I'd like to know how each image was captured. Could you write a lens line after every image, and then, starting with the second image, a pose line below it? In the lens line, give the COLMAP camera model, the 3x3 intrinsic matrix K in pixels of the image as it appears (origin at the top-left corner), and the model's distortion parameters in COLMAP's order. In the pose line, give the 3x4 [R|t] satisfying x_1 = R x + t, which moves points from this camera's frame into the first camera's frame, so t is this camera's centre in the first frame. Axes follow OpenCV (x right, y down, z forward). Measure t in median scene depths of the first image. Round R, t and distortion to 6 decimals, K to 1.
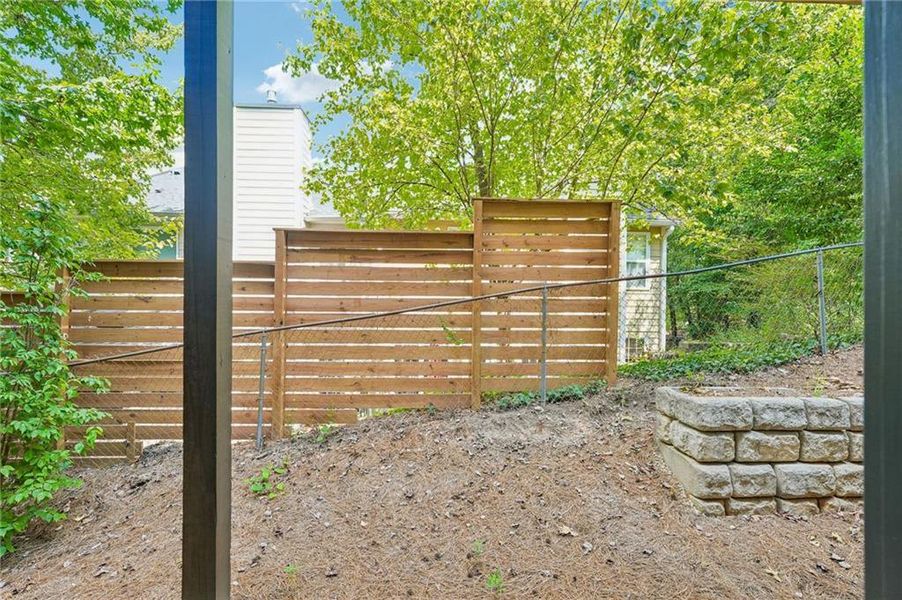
lens RADIAL K [[400.4, 0, 451.4], [0, 400.4, 306.9], [0, 0, 1]] dist [0.000655, -0.000337]
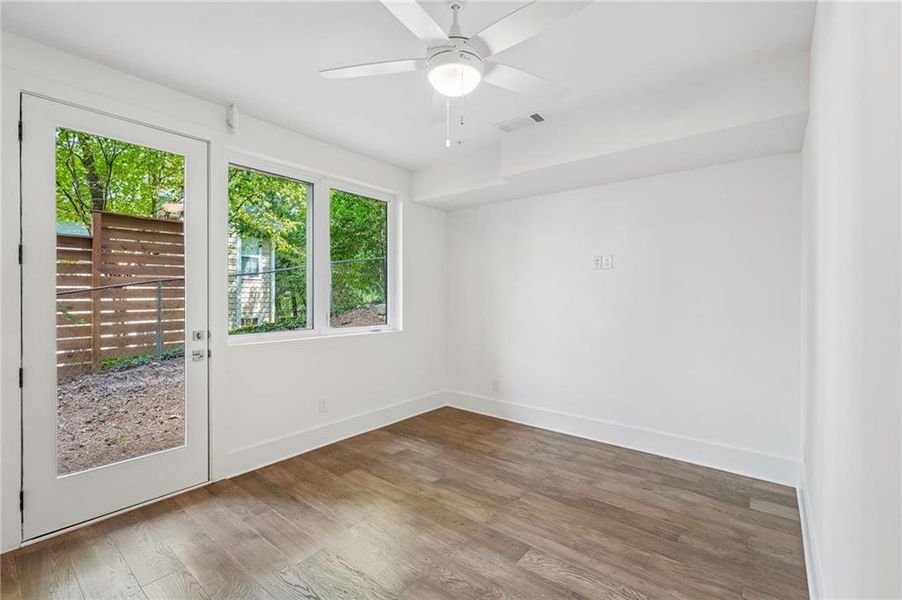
lens RADIAL K [[400.4, 0, 453.5], [0, 400.4, 295.8], [0, 0, 1]] dist [0.000655, -0.000337]
pose [[0.657111, -0.007892, 0.753752, -0.156106], [-0.000211, 0.999943, 0.010653, -0.010778], [-0.753793, -0.007159, 0.657072, -0.728593]]
